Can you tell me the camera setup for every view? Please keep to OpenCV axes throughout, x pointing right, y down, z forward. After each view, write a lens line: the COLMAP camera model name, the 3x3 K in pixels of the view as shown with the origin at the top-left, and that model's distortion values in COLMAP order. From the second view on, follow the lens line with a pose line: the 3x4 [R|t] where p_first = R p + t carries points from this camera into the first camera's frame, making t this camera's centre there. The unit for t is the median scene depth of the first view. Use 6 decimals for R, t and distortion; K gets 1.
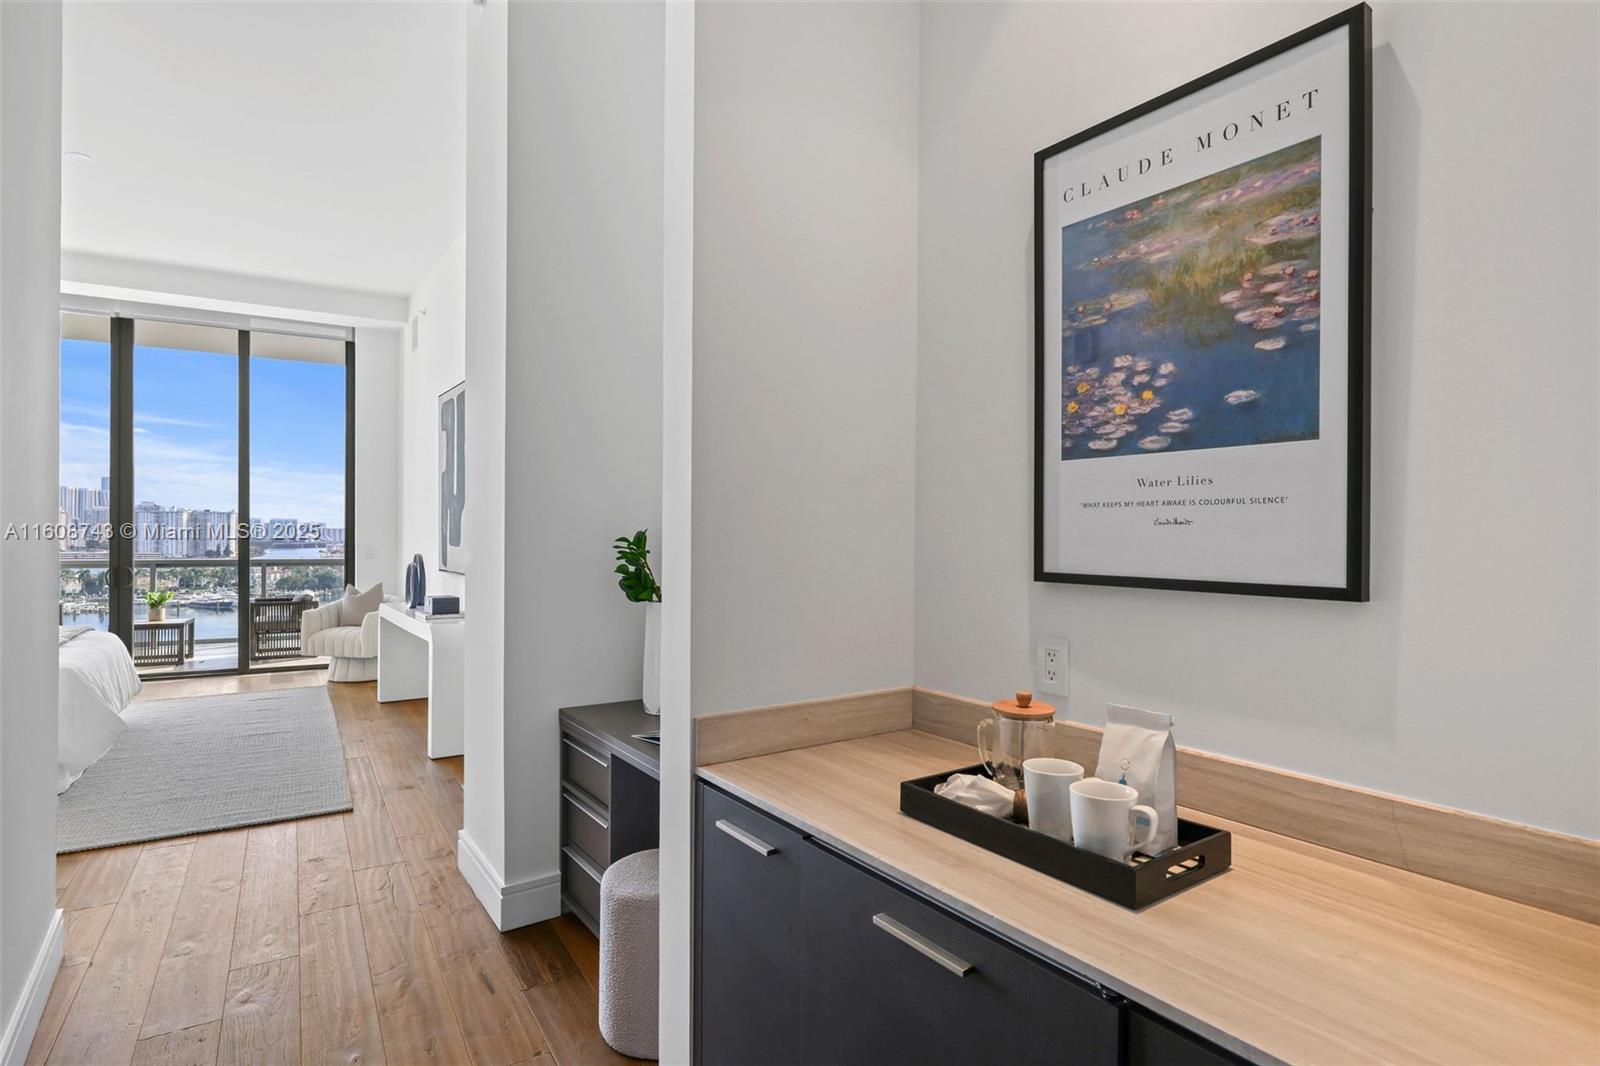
lens RADIAL K [[804.3, 0, 794.6], [0, 804.3, 533.4], [0, 0, 1]] dist [0.000453, -0.000223]
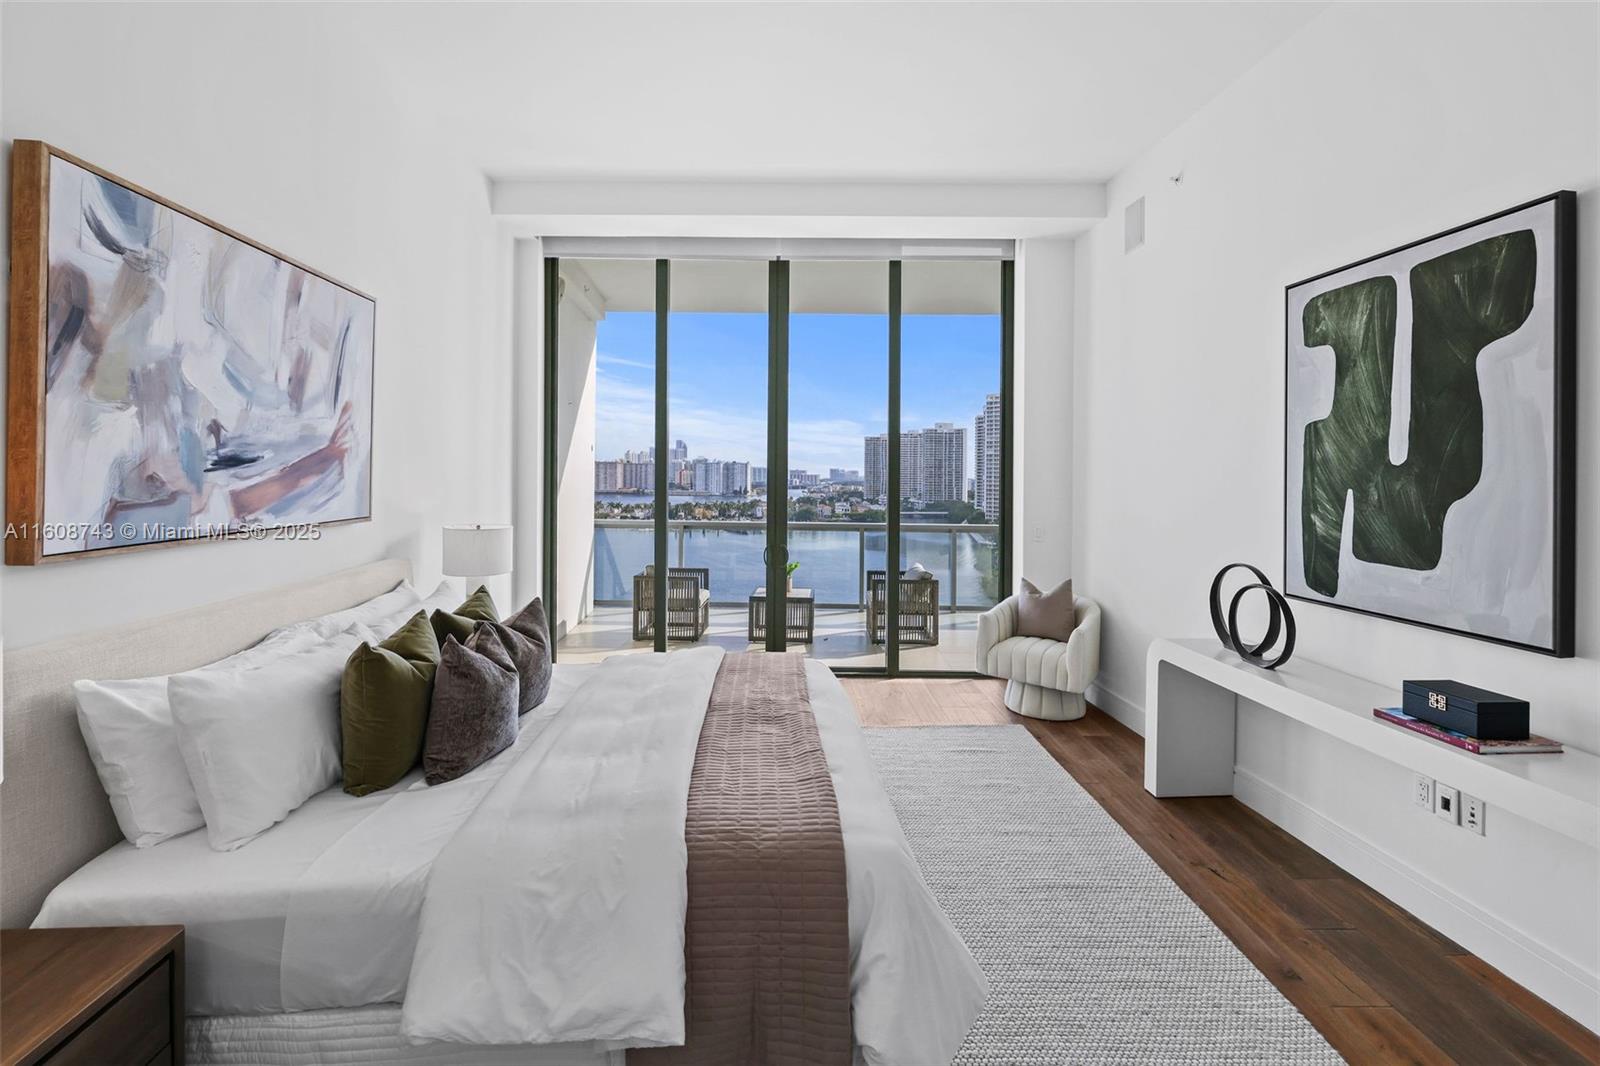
lens RADIAL K [[703.5, 0, 798.4], [0, 703.5, 482.5], [0, 0, 1]] dist [0.000578, 0.000026]
pose [[0.857685, 0.006594, -0.514133, -0.462785], [-0.004360, 0.999975, 0.005551, -0.033144], [0.514157, -0.002519, 0.857692, 0.383711]]
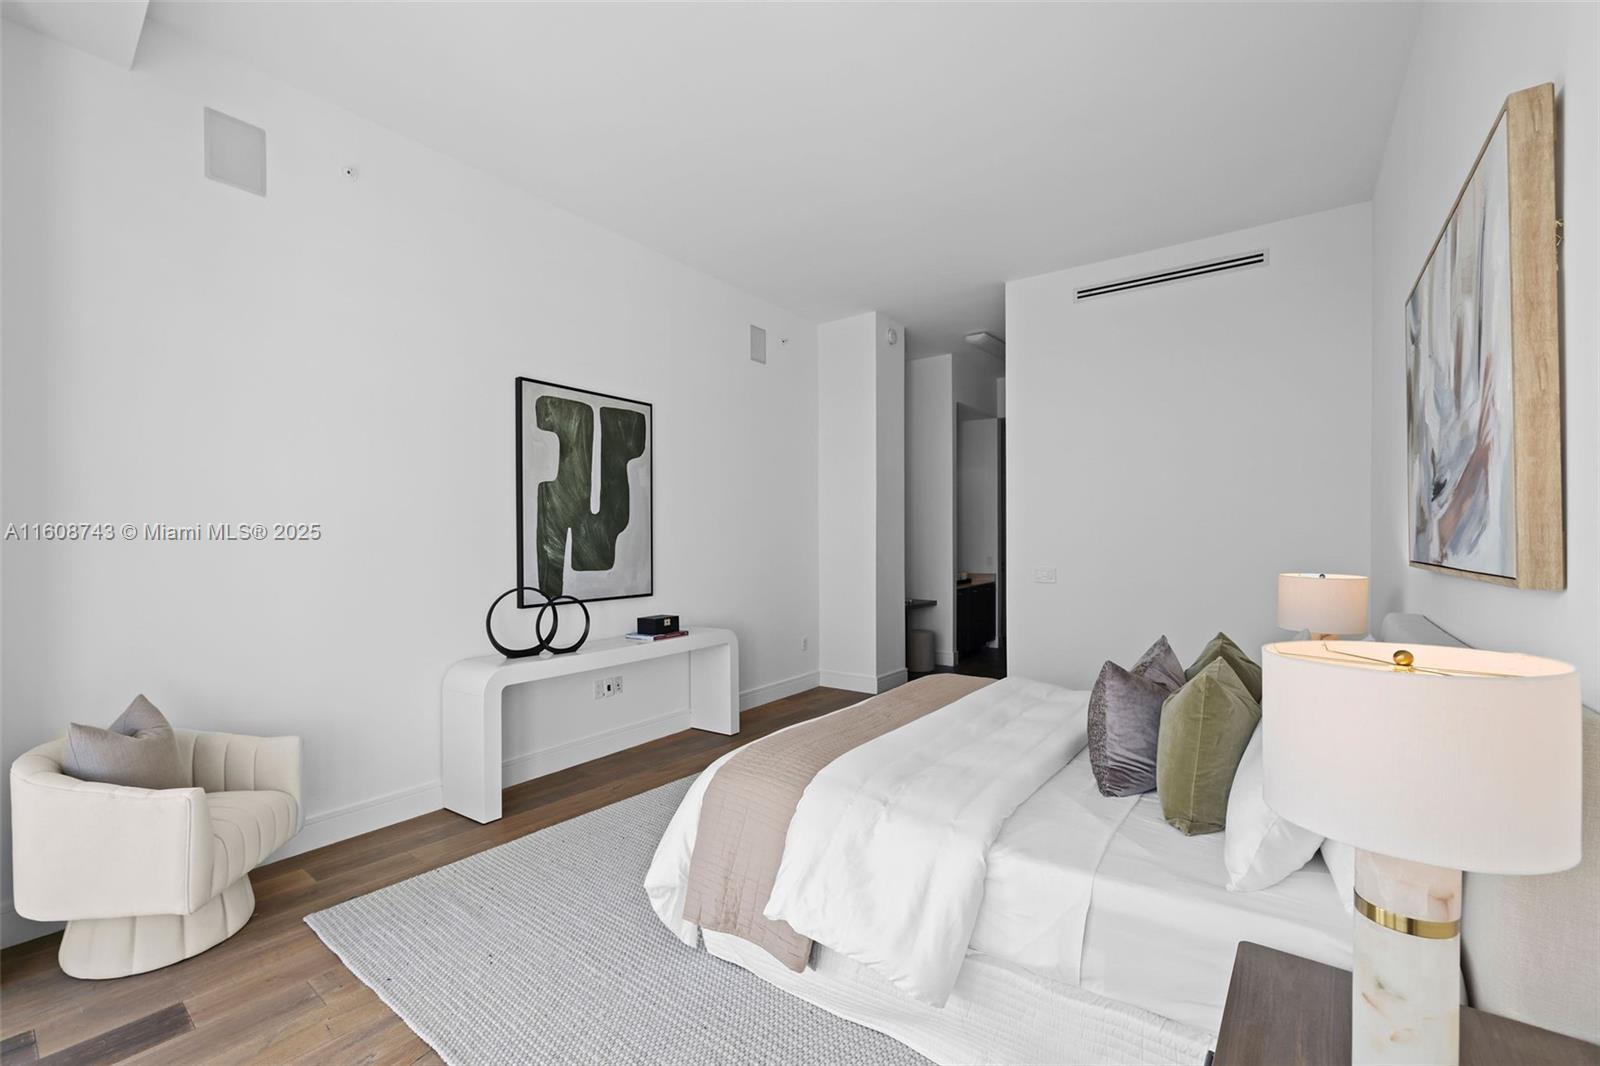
lens RADIAL K [[697.8, 0, 785.3], [0, 697.8, 553.3], [0, 0, 1]] dist [0.003398, 0.000170]
pose [[-0.317652, -0.022497, 0.947941, -1.102946], [0.007148, 0.999633, 0.026119, -0.019662], [-0.948181, 0.015072, -0.317374, 0.936077]]
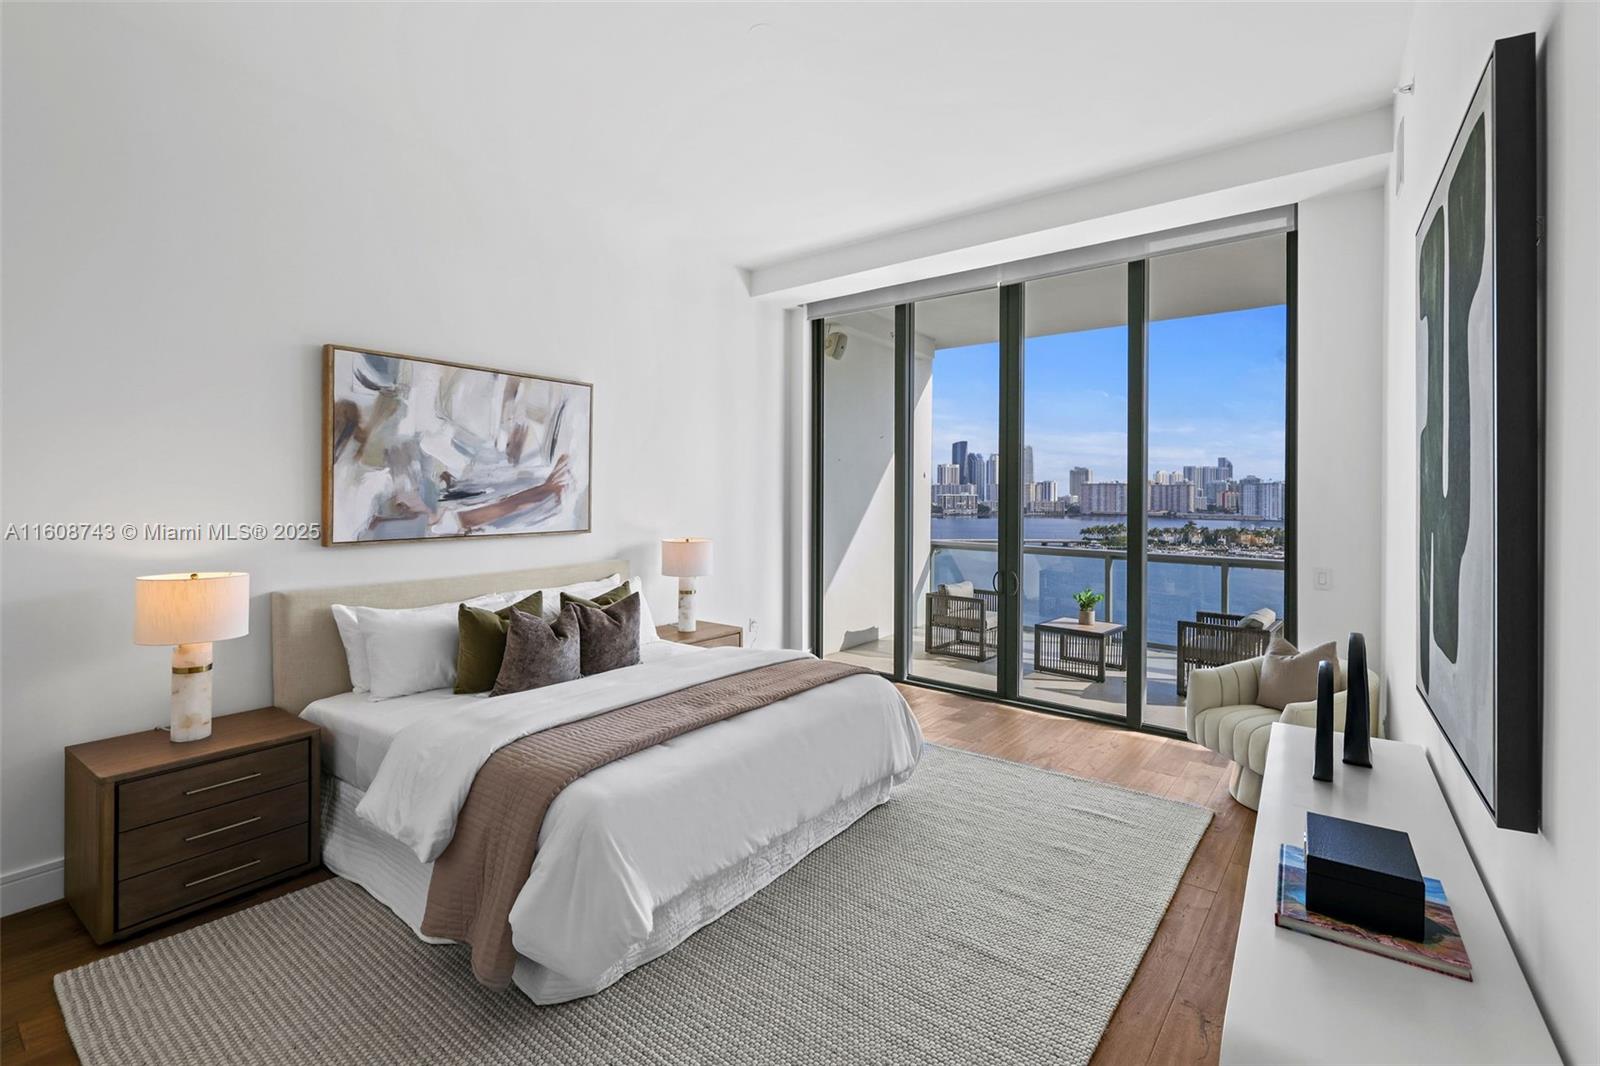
lens RADIAL K [[686.0, 0, 820.0], [0, 686.0, 490.1], [0, 0, 1]] dist [-0.000043, -0.000306]
pose [[0.327615, 0.002831, -0.944807, -0.222447], [-0.018576, 0.999822, -0.003446, -0.048707], [0.944629, 0.018680, 0.327609, 0.639821]]
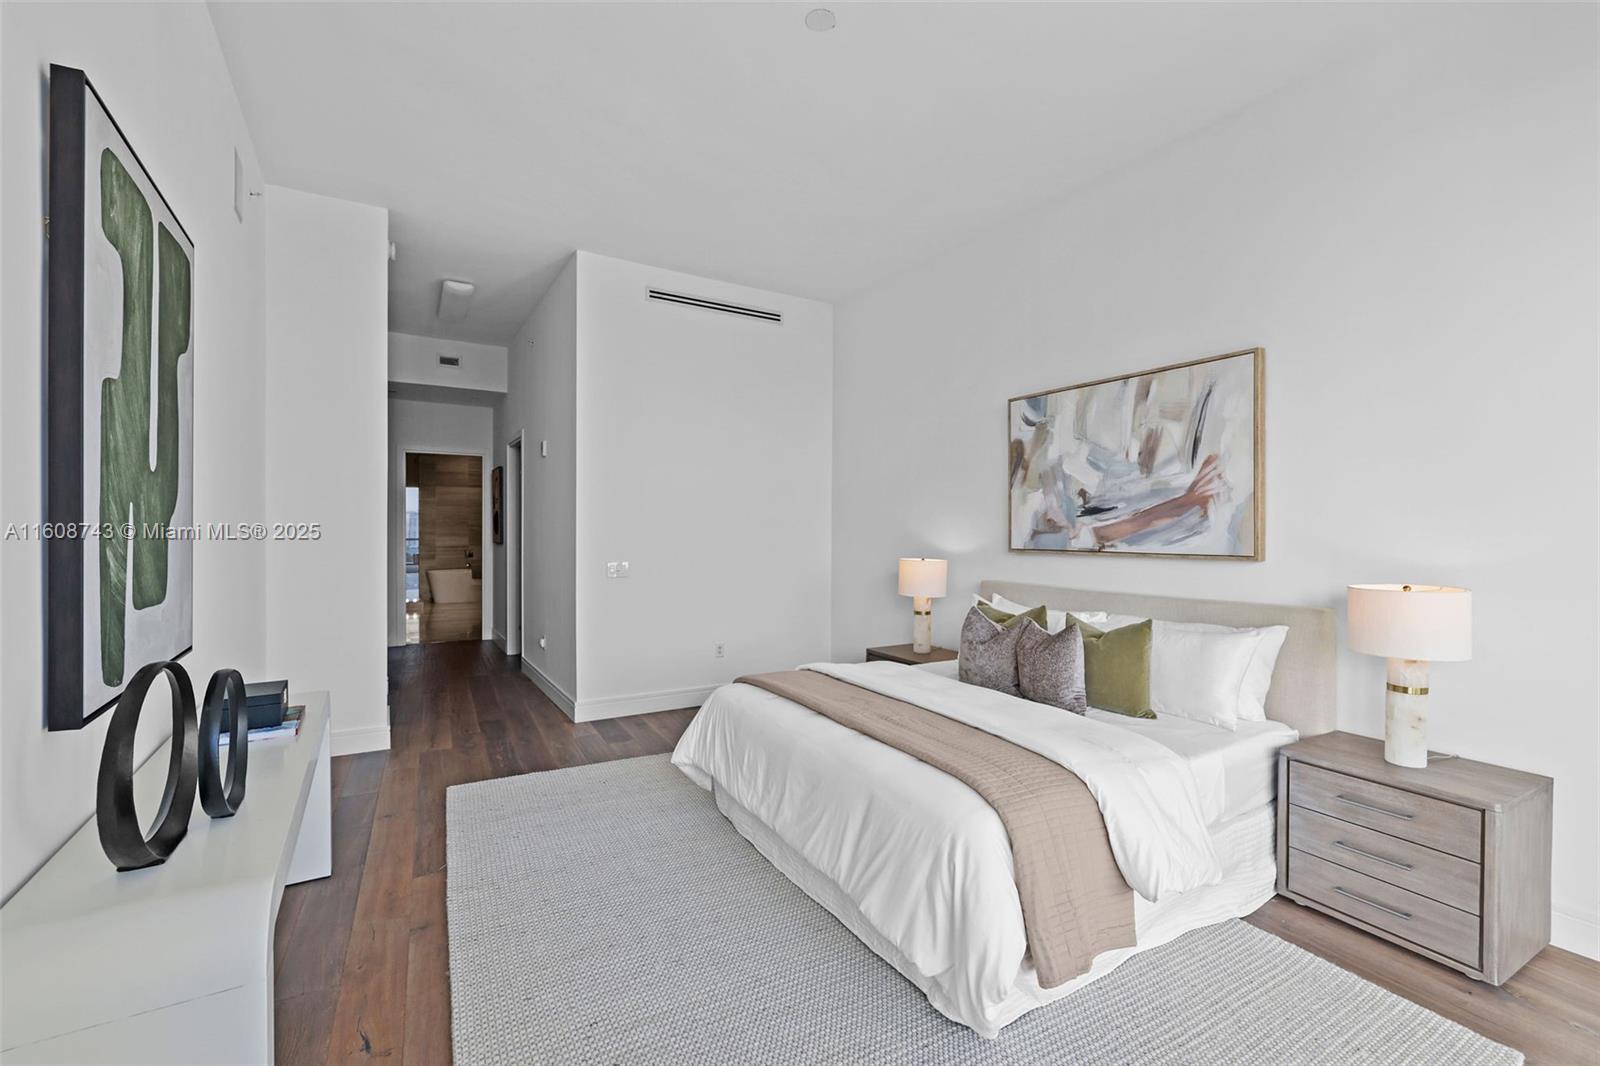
lens RADIAL K [[688.1, 0, 801.6], [0, 688.1, 568.7], [0, 0, 1]] dist [-0.000473, -0.000066]
pose [[-0.996991, -0.018387, 0.075304, -0.674416], [-0.013939, 0.998151, 0.059171, -0.021740], [-0.076253, 0.057944, -0.995403, 1.169418]]
